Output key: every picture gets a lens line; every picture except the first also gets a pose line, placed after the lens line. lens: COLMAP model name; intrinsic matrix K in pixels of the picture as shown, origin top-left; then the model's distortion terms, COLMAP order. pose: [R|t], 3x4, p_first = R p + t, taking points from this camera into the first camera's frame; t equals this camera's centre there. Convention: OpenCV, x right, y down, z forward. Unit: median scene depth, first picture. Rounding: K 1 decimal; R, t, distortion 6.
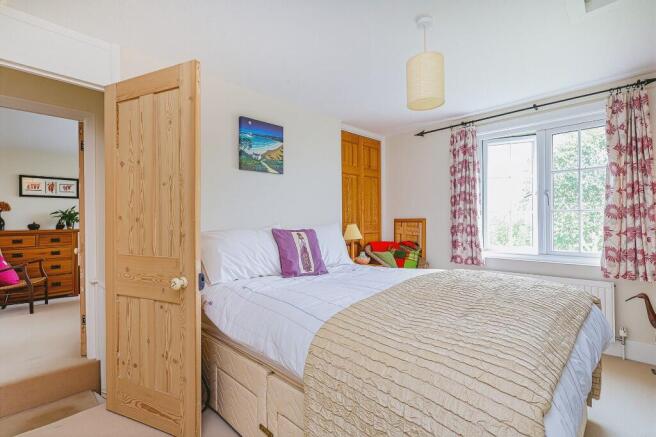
lens RADIAL K [[305.8, 0, 326.8], [0, 305.8, 218.2], [0, 0, 1]] dist [-0.002694, -0.000008]
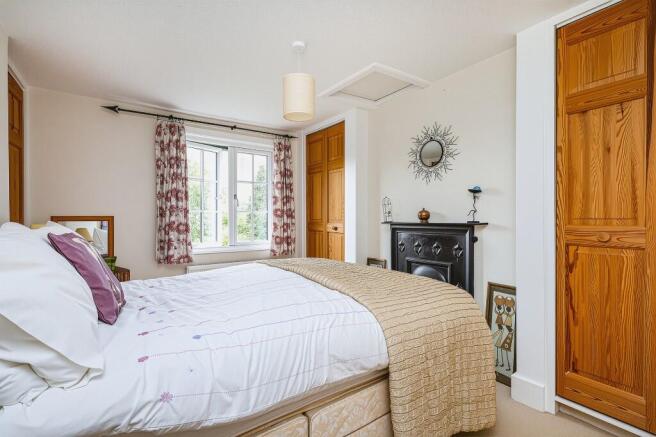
lens RADIAL K [[305.8, 0, 326.4], [0, 305.8, 219.3], [0, 0, 1]] dist [-0.002694, -0.000008]
pose [[0.161776, 0.005302, 0.986813, -0.484558], [-0.005930, 0.999973, -0.004400, 0.013178], [-0.986810, -0.005140, 0.161803, 0.423881]]
